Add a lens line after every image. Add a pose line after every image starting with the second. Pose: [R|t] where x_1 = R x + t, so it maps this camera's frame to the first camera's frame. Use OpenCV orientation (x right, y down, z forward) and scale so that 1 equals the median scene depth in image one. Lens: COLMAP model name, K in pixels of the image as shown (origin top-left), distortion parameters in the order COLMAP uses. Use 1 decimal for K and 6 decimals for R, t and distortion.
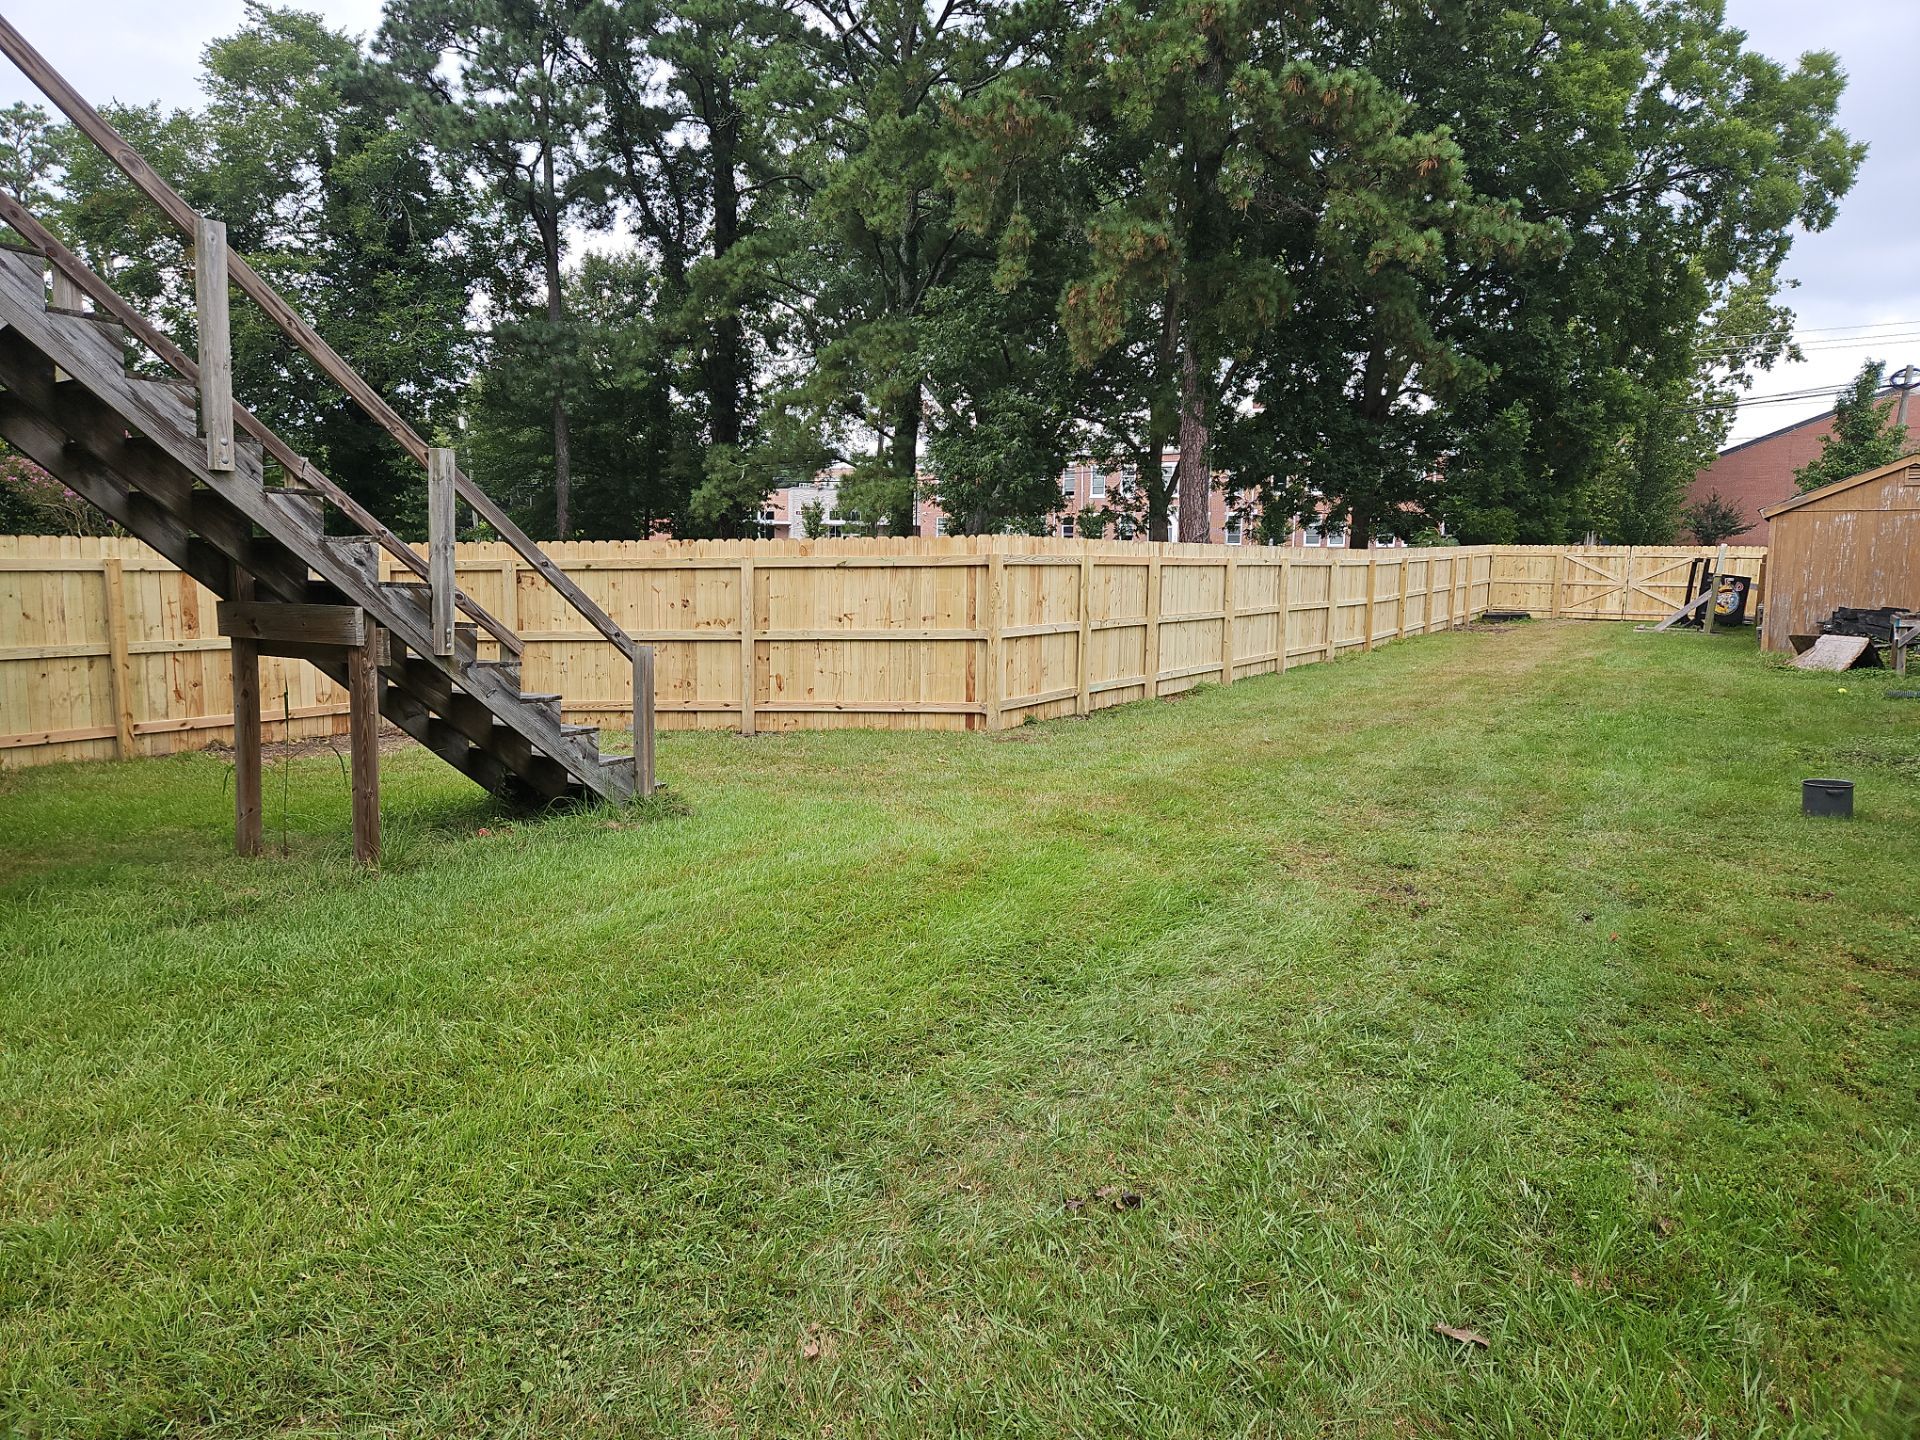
lens RADIAL K [[1268.6, 0, 954.5], [0, 1268.6, 714.9], [0, 0, 1]] dist [0.030390, -0.012488]
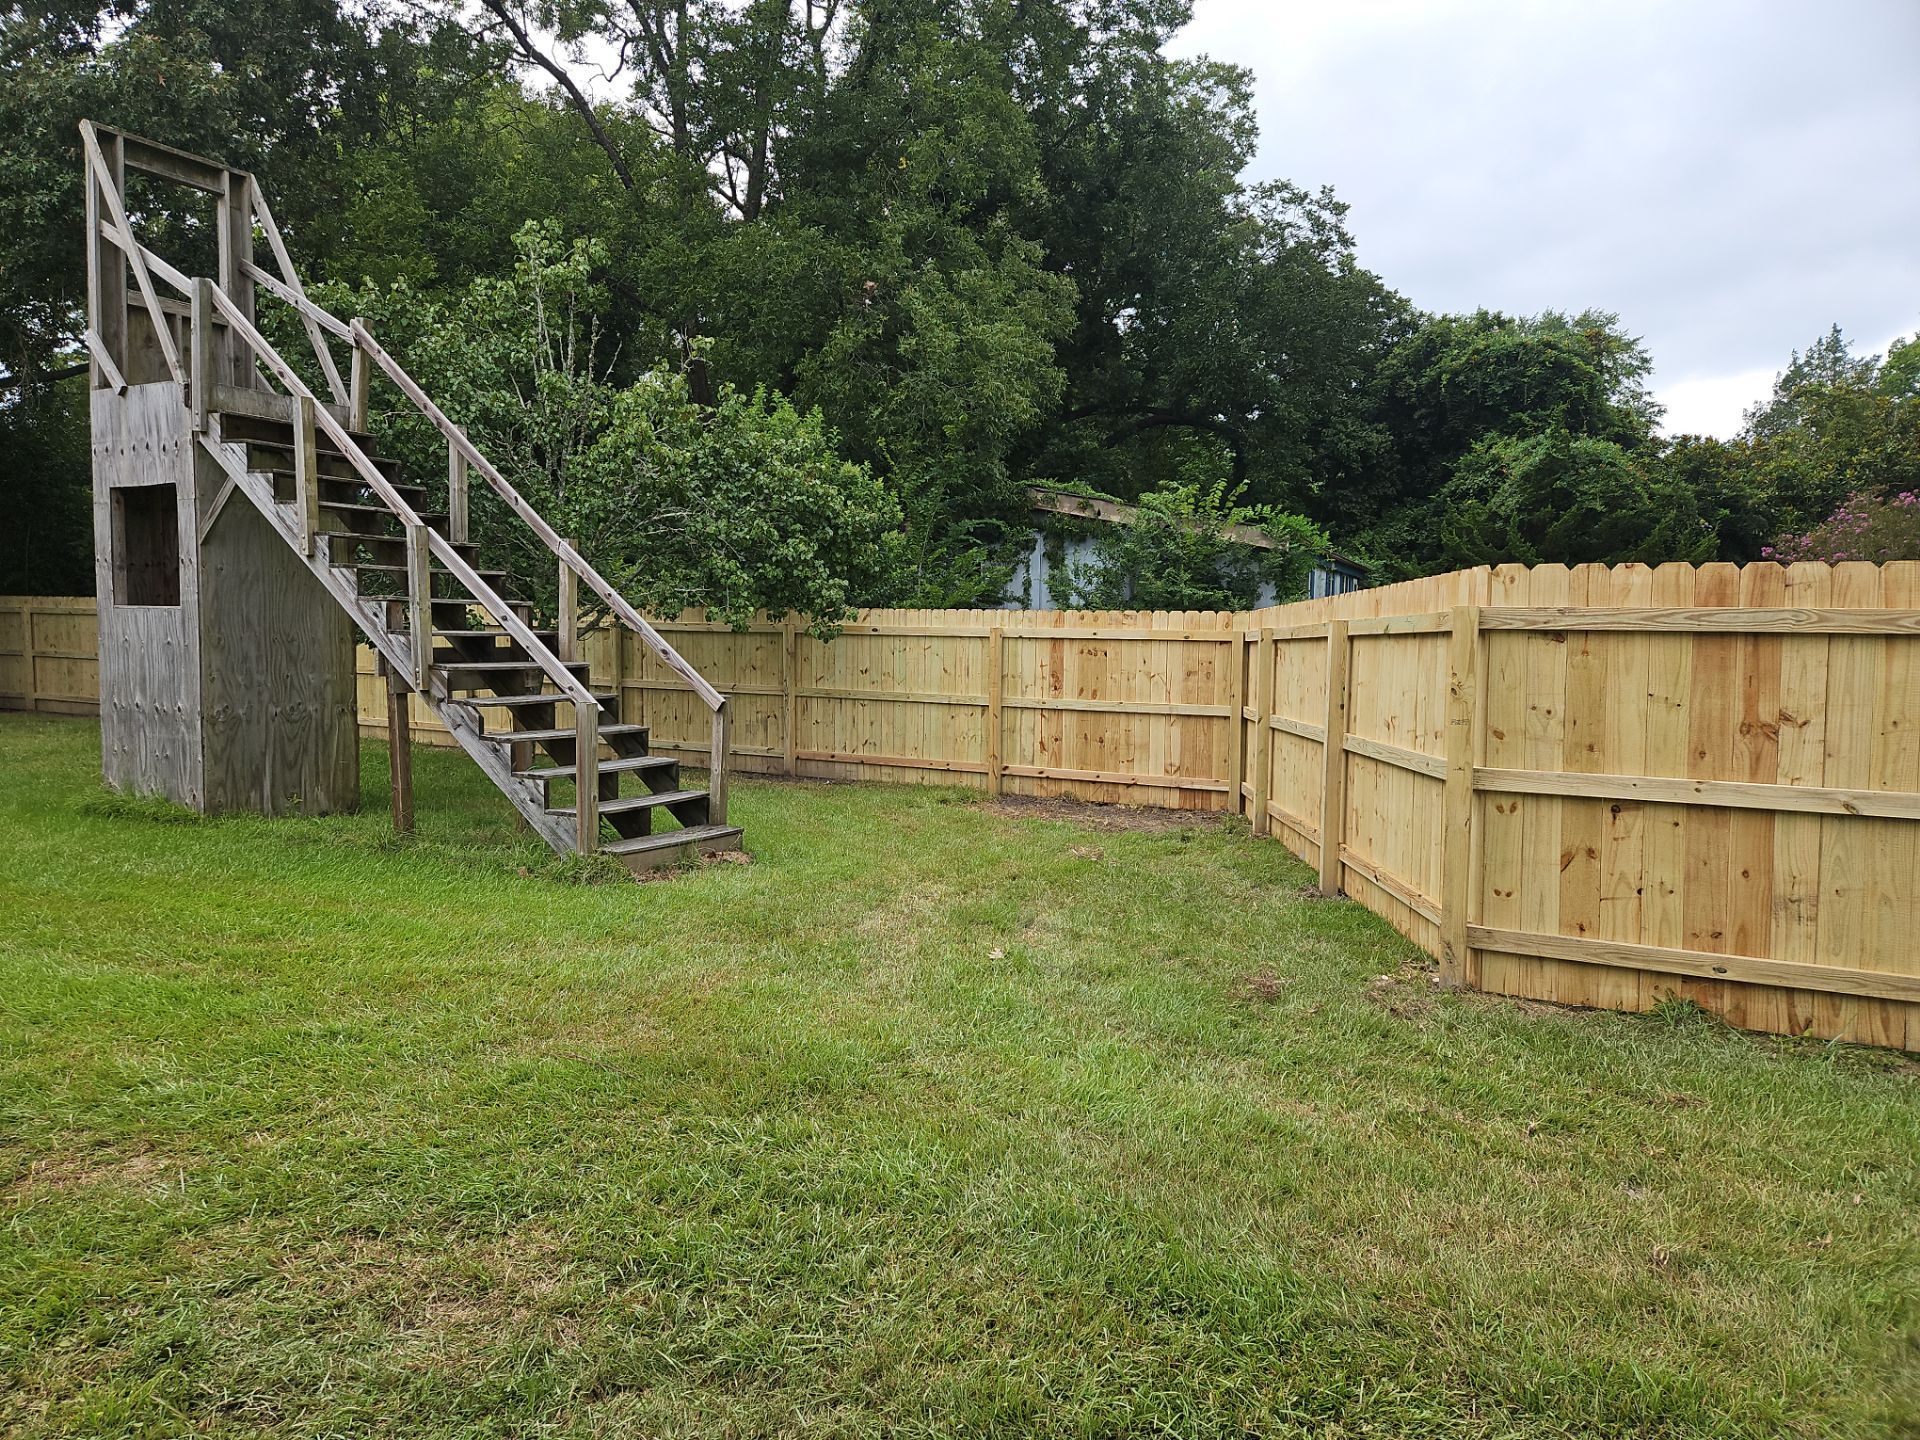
lens RADIAL K [[1268.6, 0, 956.1], [0, 1268.6, 715.8], [0, 0, 1]] dist [0.030390, -0.012488]
pose [[0.022631, 0.054191, -0.998274, 0.514702], [-0.125650, 0.990766, 0.050935, -0.091039], [0.991816, 0.124280, 0.029232, 0.903277]]
